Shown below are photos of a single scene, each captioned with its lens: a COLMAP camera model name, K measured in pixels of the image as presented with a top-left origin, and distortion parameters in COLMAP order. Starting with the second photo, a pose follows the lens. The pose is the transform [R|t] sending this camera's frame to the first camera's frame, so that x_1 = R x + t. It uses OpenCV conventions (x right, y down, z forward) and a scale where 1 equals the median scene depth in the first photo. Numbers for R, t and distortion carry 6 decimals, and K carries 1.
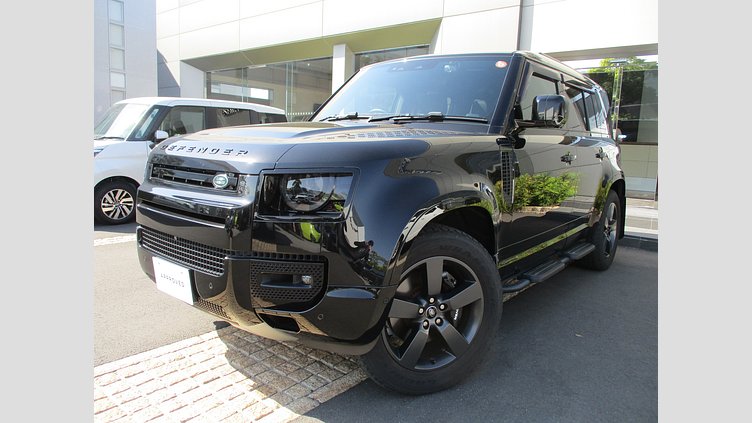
lens RADIAL K [[478.5, 0, 374.3], [0, 478.5, 208.6], [0, 0, 1]] dist [-0.026011, 0.003387]
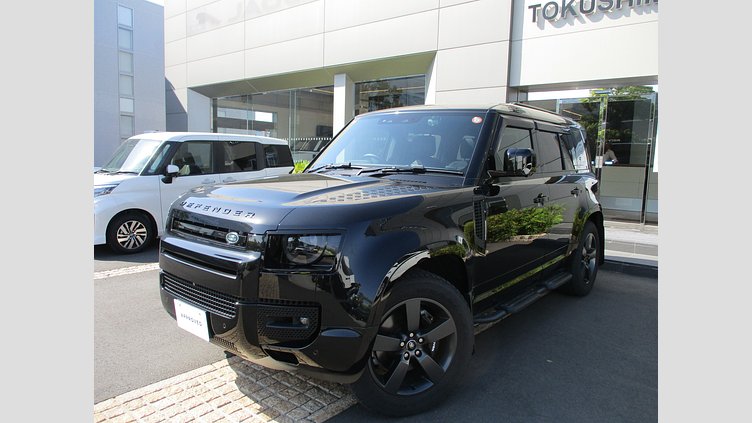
lens RADIAL K [[478.5, 0, 373.6], [0, 478.5, 208.4], [0, 0, 1]] dist [-0.026011, 0.003387]
pose [[0.999894, -0.010309, -0.010317, 0.032728], [0.009983, 0.999463, -0.031198, -0.063847], [0.010633, 0.031092, 0.999460, -0.139610]]
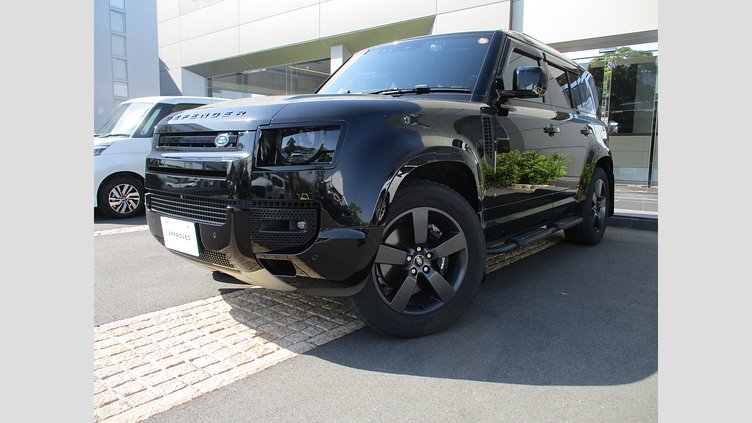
lens RADIAL K [[478.5, 0, 373.7], [0, 478.5, 208.5], [0, 0, 1]] dist [-0.026011, 0.003387]
pose [[0.999669, -0.024466, -0.008000, 0.022402], [0.024341, 0.999587, -0.015292, 0.087518], [0.008371, 0.015093, 0.999851, -0.064099]]
